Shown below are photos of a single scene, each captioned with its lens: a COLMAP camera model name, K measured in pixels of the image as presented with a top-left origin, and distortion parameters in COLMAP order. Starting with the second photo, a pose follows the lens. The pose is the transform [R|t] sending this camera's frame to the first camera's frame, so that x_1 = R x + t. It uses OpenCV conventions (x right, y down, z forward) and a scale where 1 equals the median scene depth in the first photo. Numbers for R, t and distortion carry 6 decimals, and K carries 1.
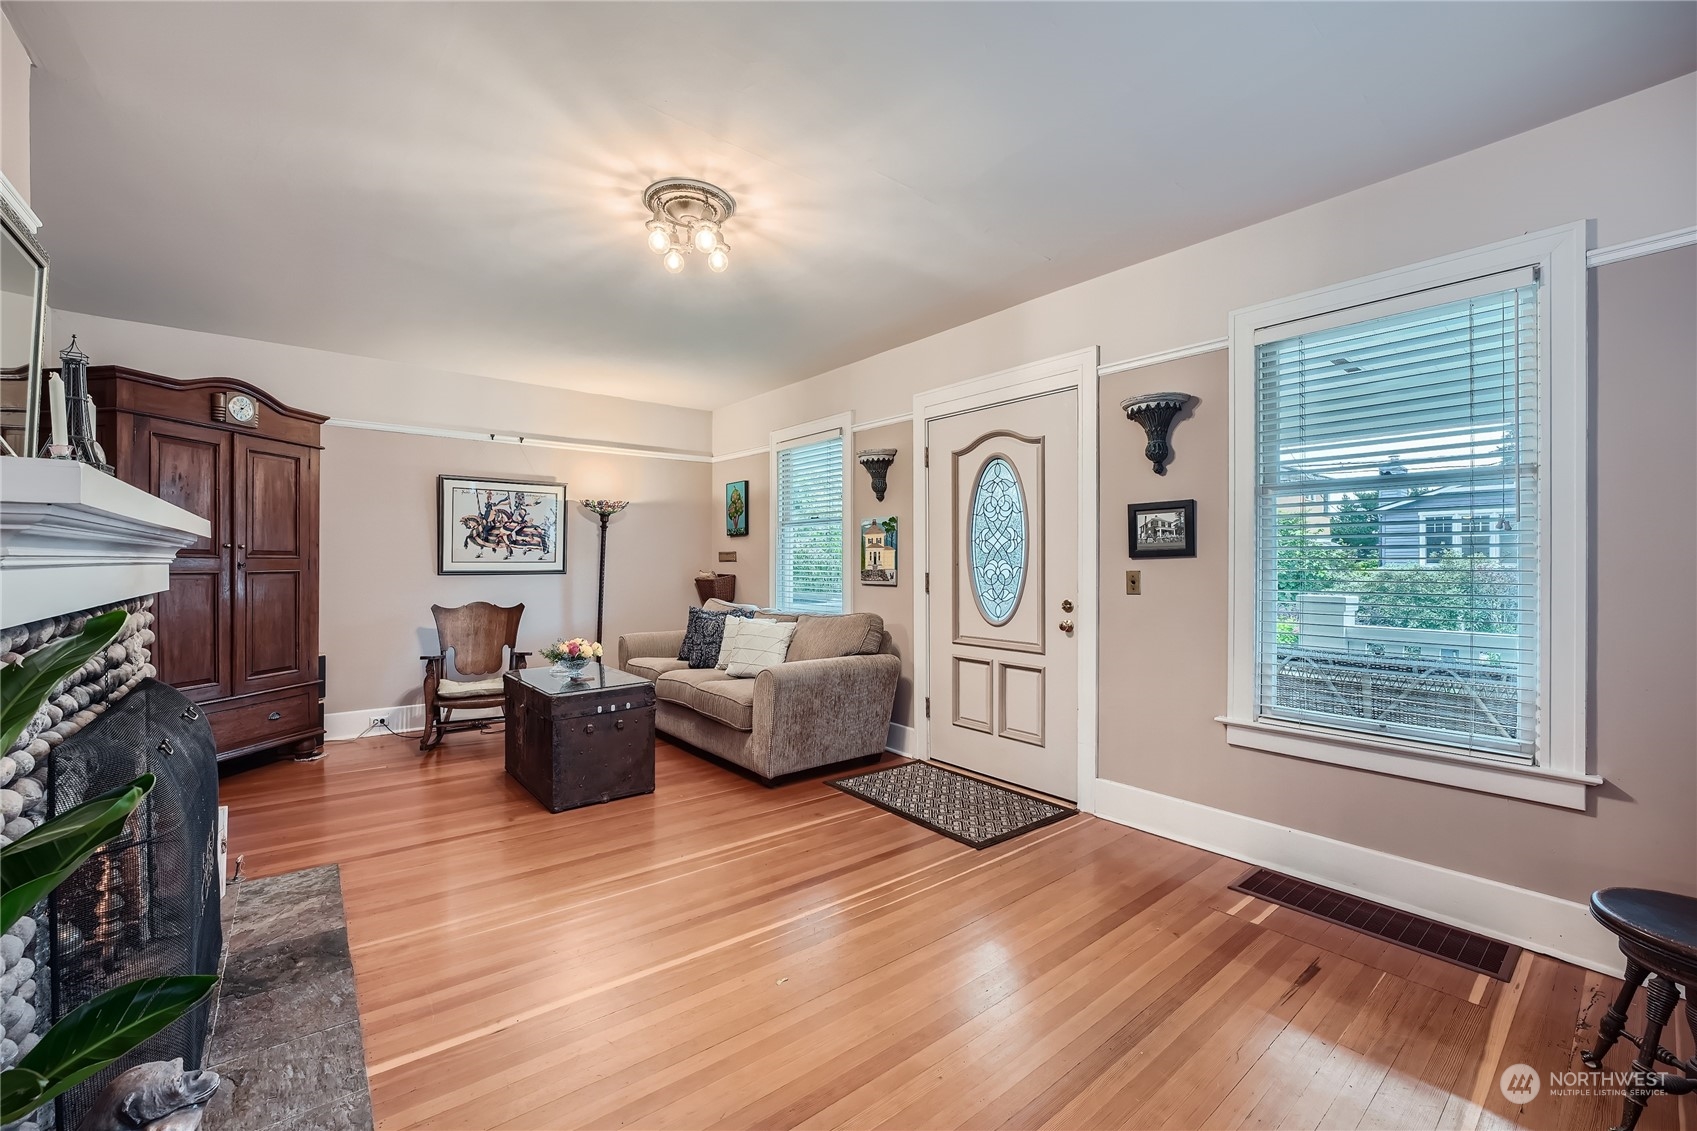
lens RADIAL K [[680.6, 0, 844.3], [0, 680.6, 564.7], [0, 0, 1]] dist [-0.018840, 0.000368]
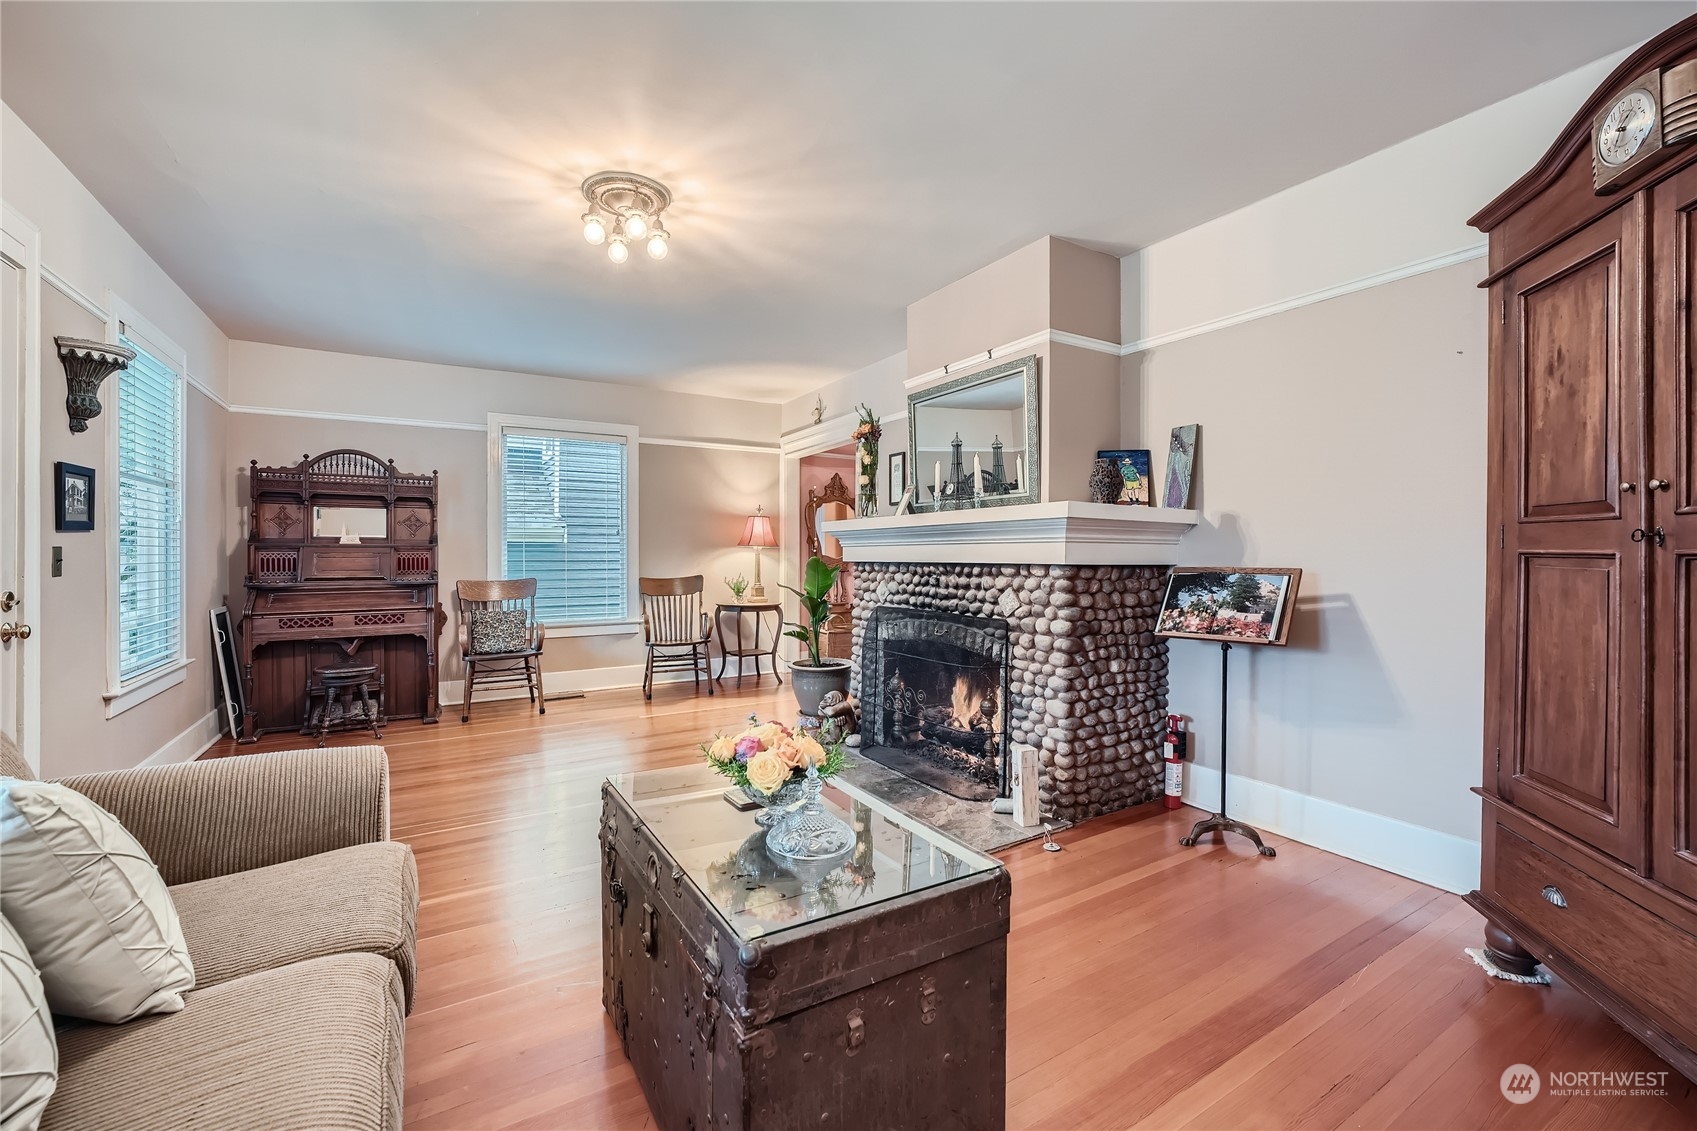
lens RADIAL K [[699.4, 0, 847.0], [0, 699.4, 557.0], [0, 0, 1]] dist [-0.020420, 0.000033]
pose [[-0.992045, -0.002277, 0.125863, -0.472544], [-0.001607, 0.999984, 0.005418, 0.011014], [-0.125873, 0.005172, -0.992033, 1.369785]]
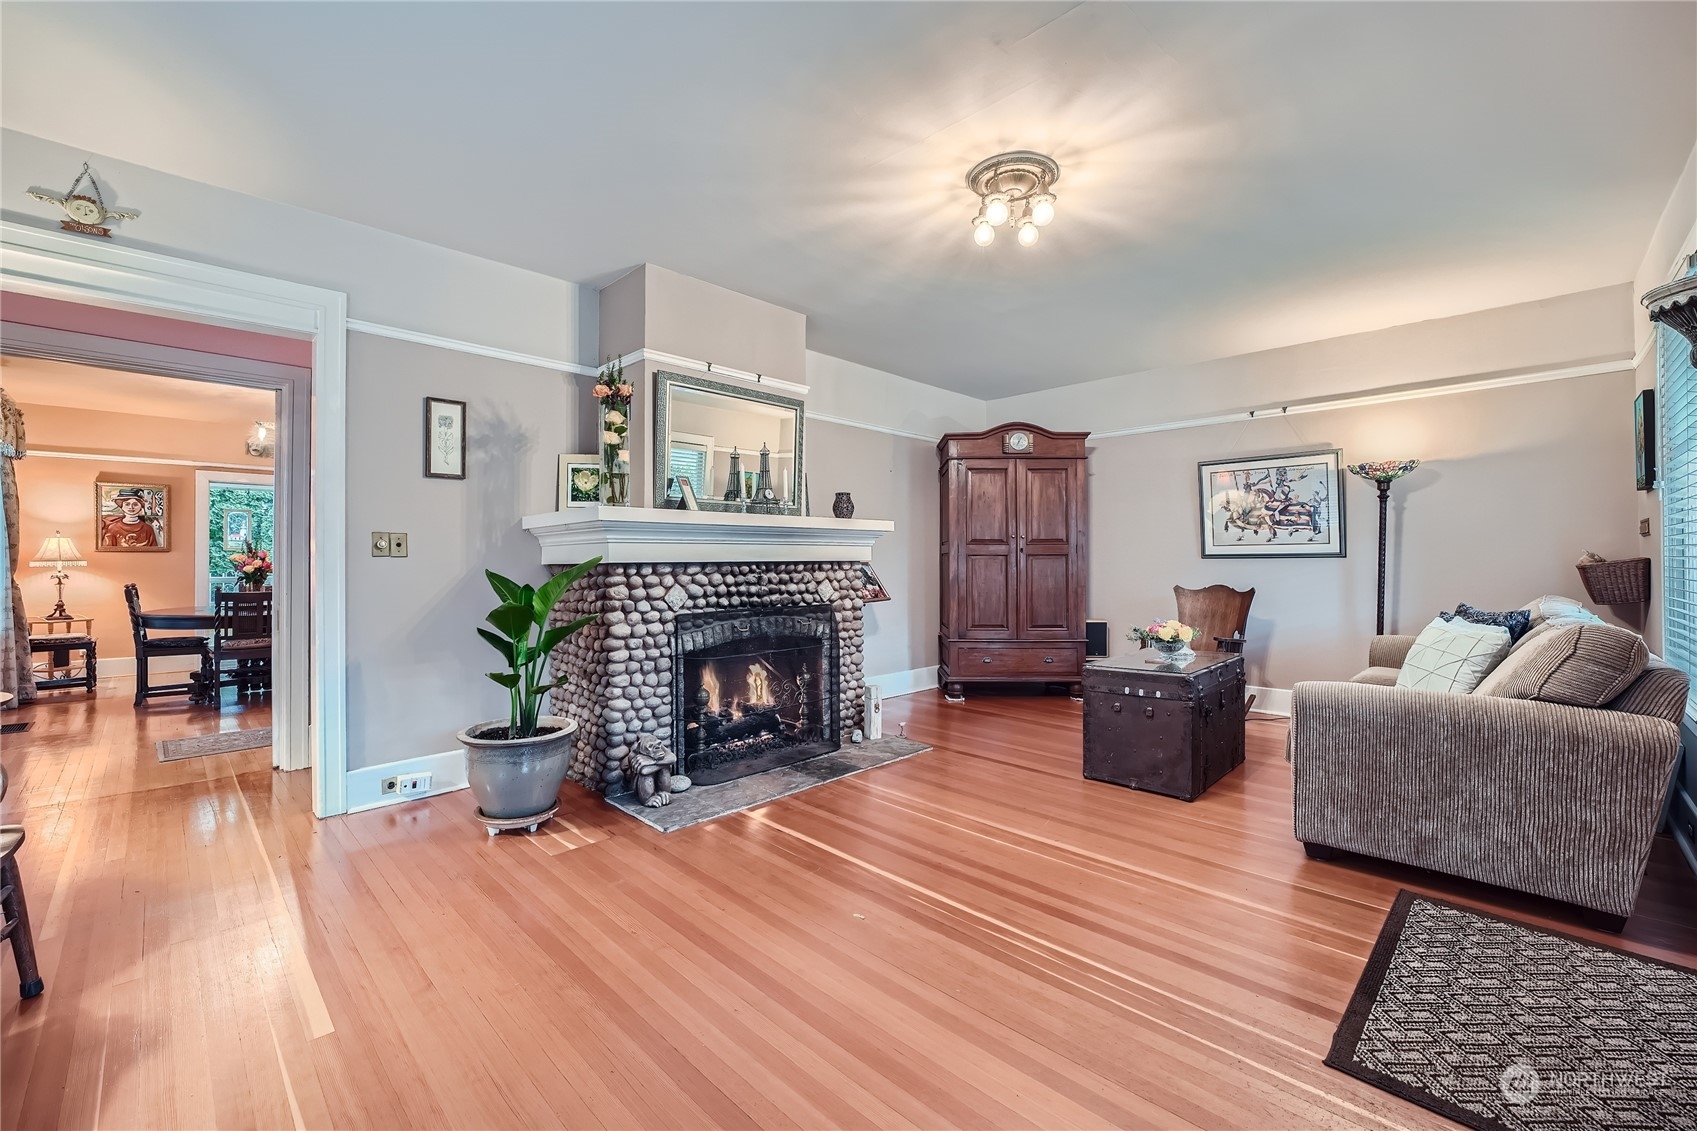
lens RADIAL K [[689.7, 0, 847.7], [0, 689.7, 557.1], [0, 0, 1]] dist [-0.015791, 0.000564]
pose [[0.120087, -0.006929, -0.992739, 0.507287], [0.003713, 0.999972, -0.006530, 0.023893], [0.992756, -0.002902, 0.120109, 0.429652]]
